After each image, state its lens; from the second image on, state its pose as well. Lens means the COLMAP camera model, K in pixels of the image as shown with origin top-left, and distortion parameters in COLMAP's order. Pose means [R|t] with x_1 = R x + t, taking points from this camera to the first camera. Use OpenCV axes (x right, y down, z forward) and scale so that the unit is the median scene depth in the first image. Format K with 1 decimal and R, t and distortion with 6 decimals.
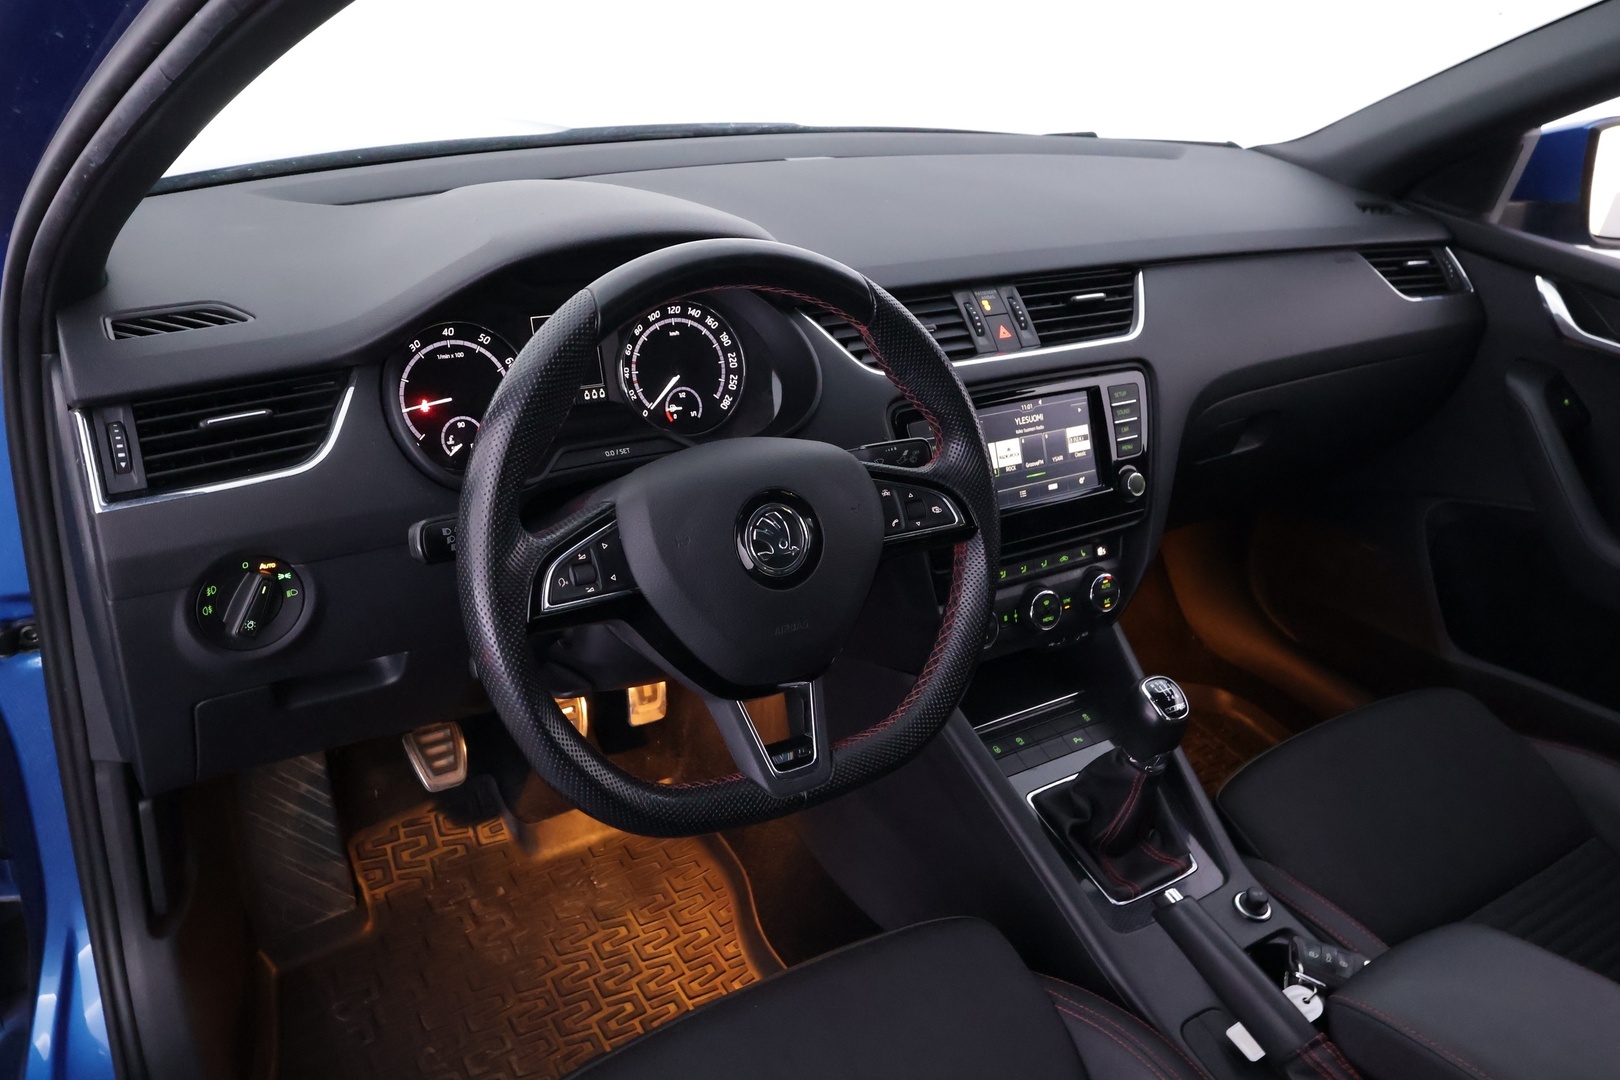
lens RADIAL K [[1268.6, 0, 813.7], [0, 1268.6, 539.9], [0, 0, 1]] dist [0.004578, -0.006747]
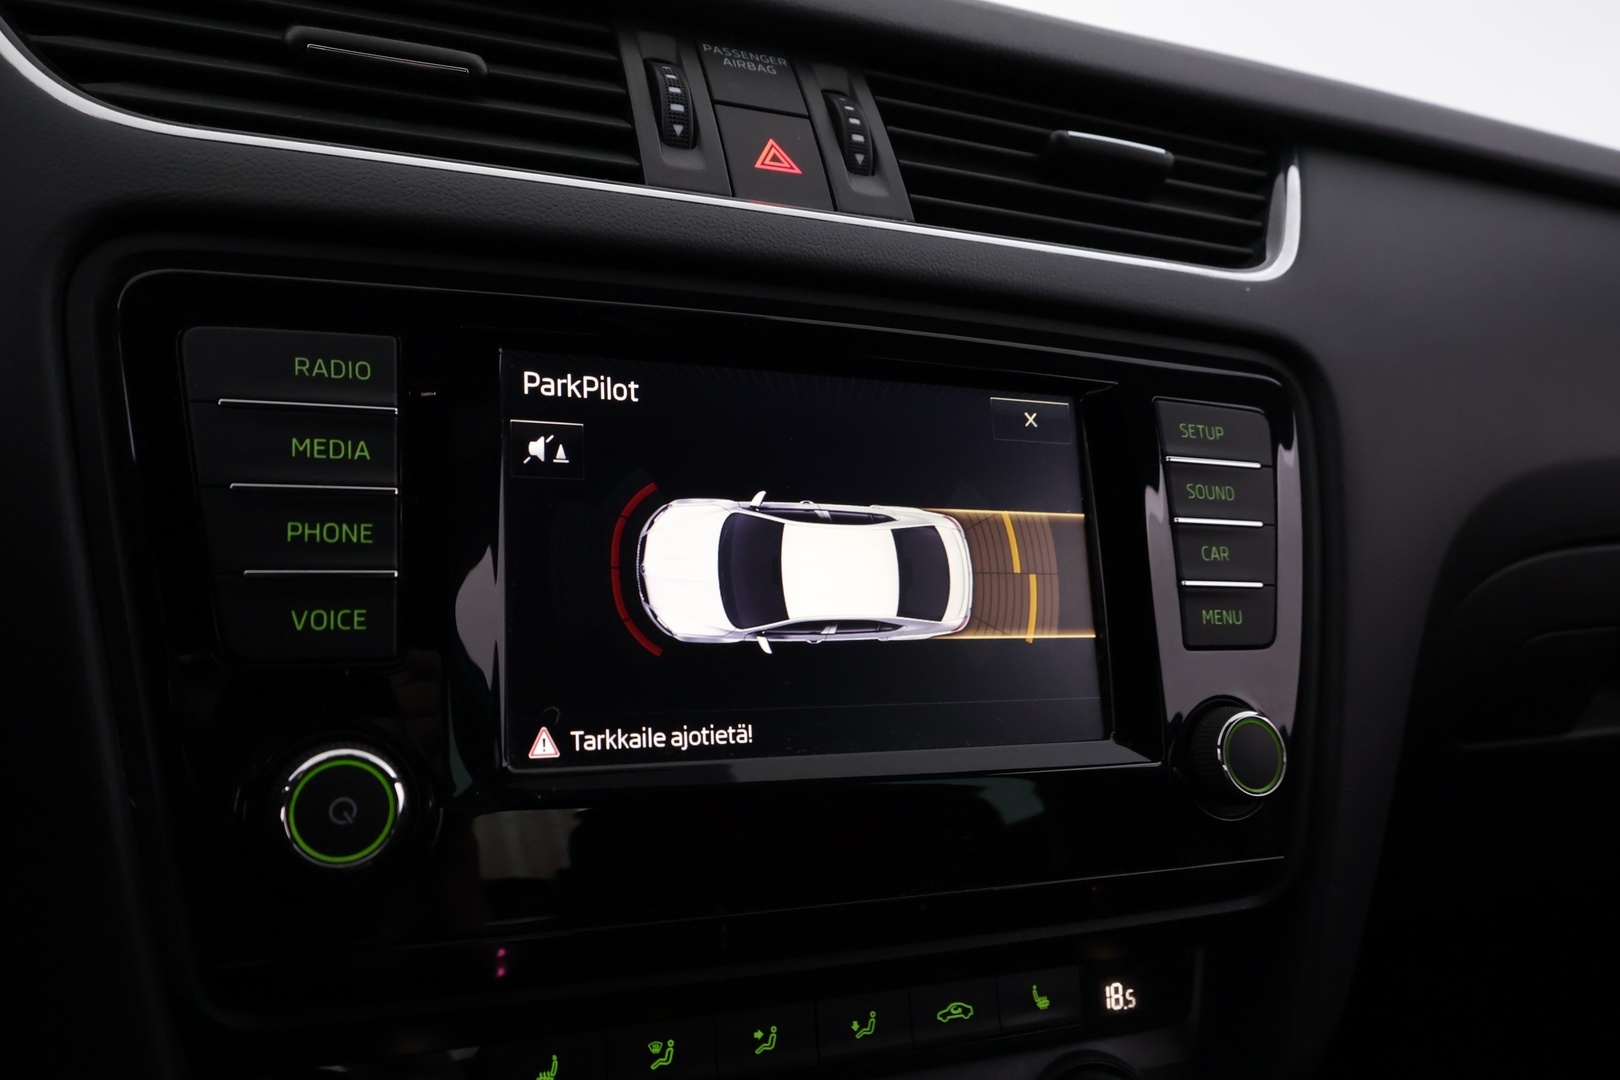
lens RADIAL K [[1268.6, 0, 805.0], [0, 1268.6, 533.9], [0, 0, 1]] dist [0.004578, -0.006747]
pose [[0.984569, 0.078506, -0.156398, 0.211240], [-0.117497, 0.958878, -0.258356, -0.008804], [0.129684, 0.272746, 0.953306, 0.761930]]
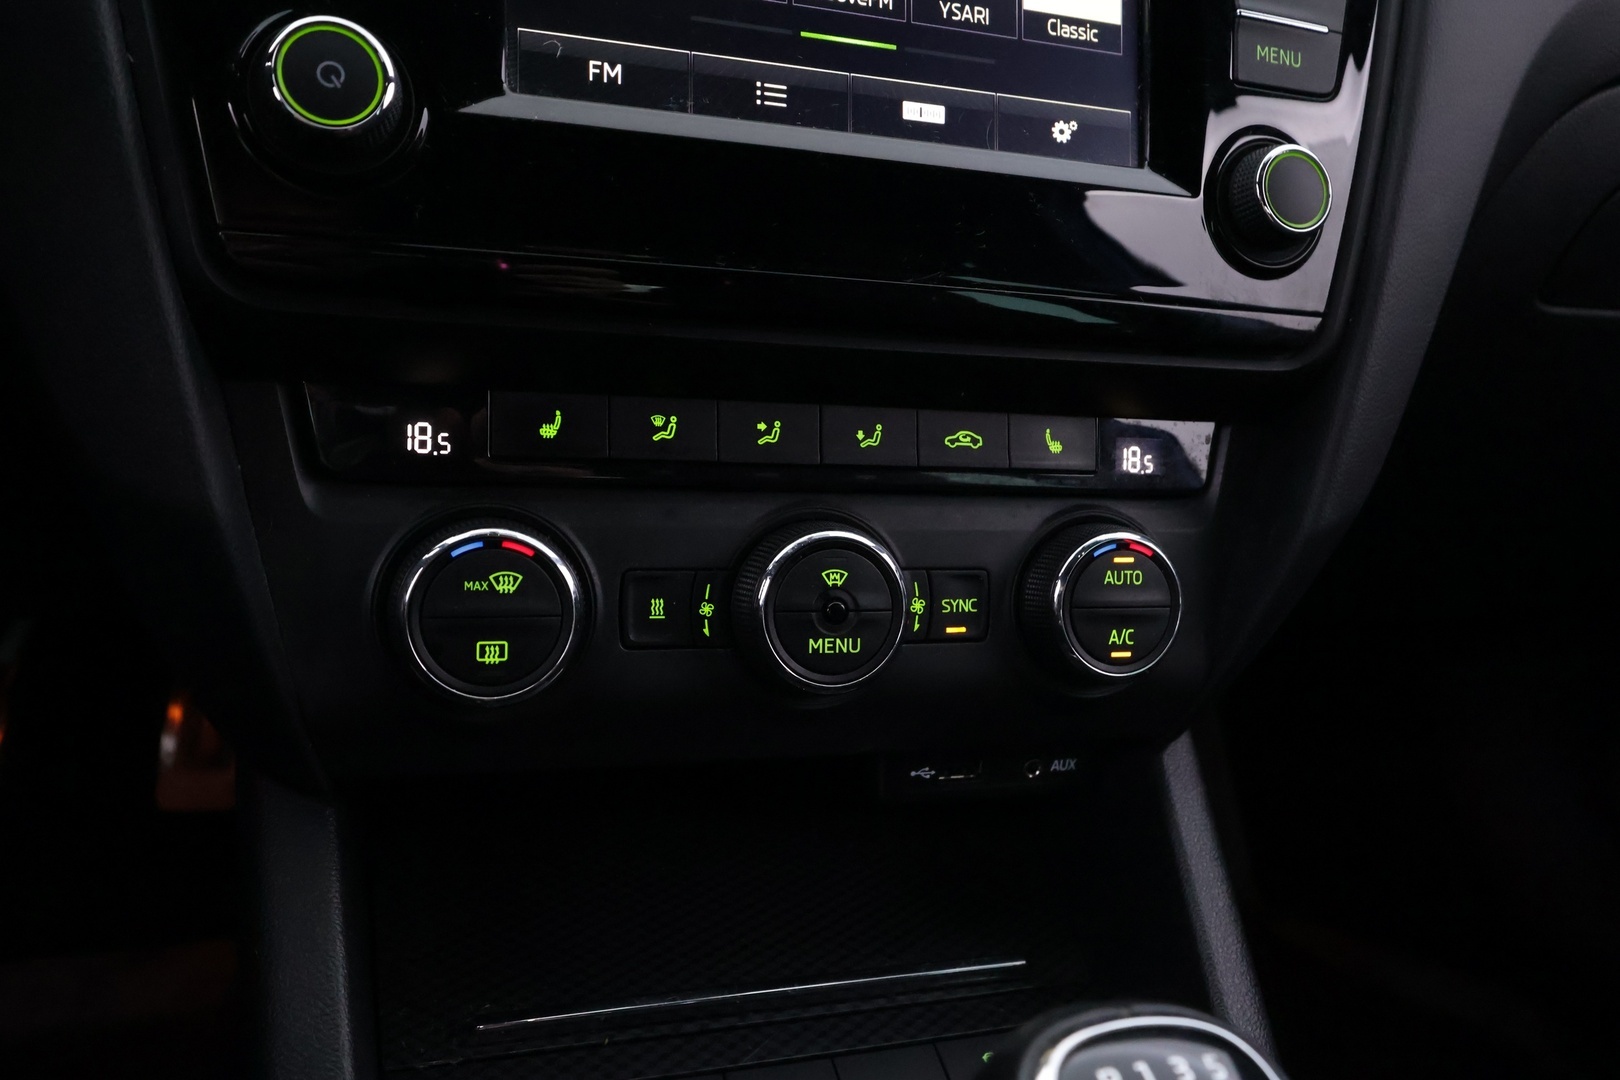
lens RADIAL K [[1229.5, 0, 801.2], [0, 1229.5, 536.6], [0, 0, 1]] dist [-0.002774, 0.005991]
pose [[0.961891, 0.149123, -0.229190, 0.238784], [-0.175224, 0.979639, -0.097996, 0.068565], [0.209910, 0.134421, 0.968436, 0.793303]]
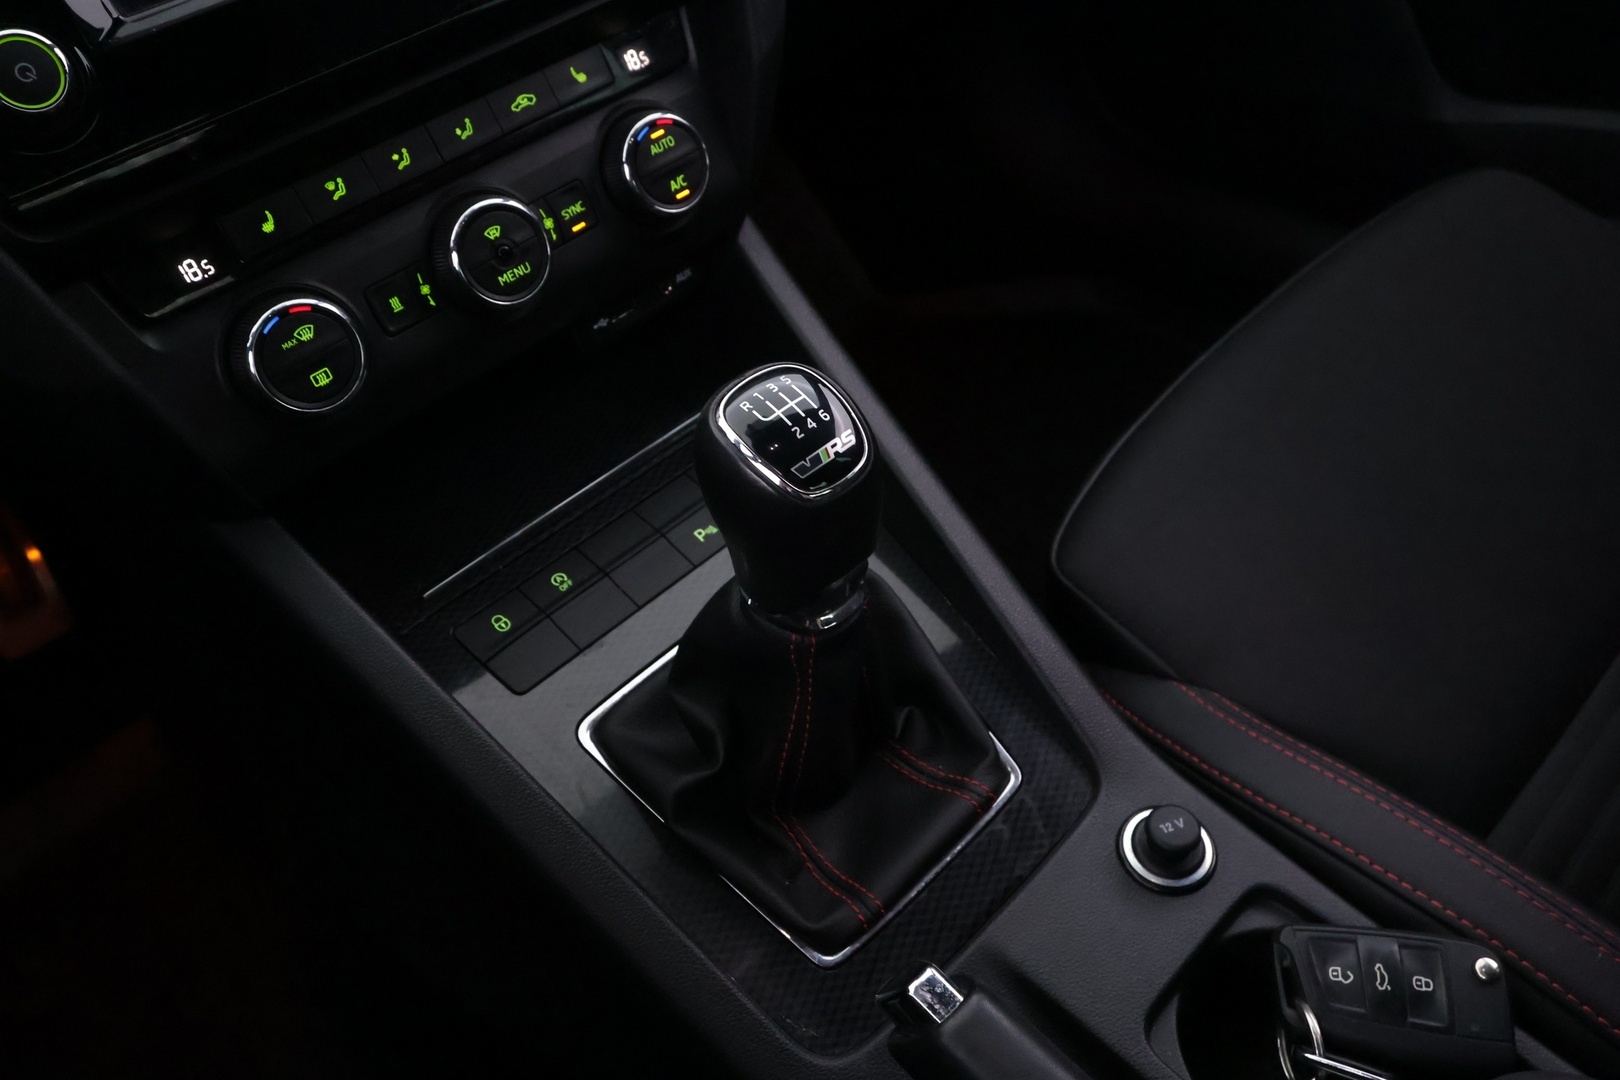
lens RADIAL K [[1268.6, 0, 801.8], [0, 1268.6, 541.5], [0, 0, 1]] dist [0.004578, -0.006747]
pose [[0.961601, -0.274279, 0.009730, 0.250669], [0.261416, 0.926149, 0.271863, 0.057809], [-0.083578, -0.258880, 0.962287, 0.631307]]
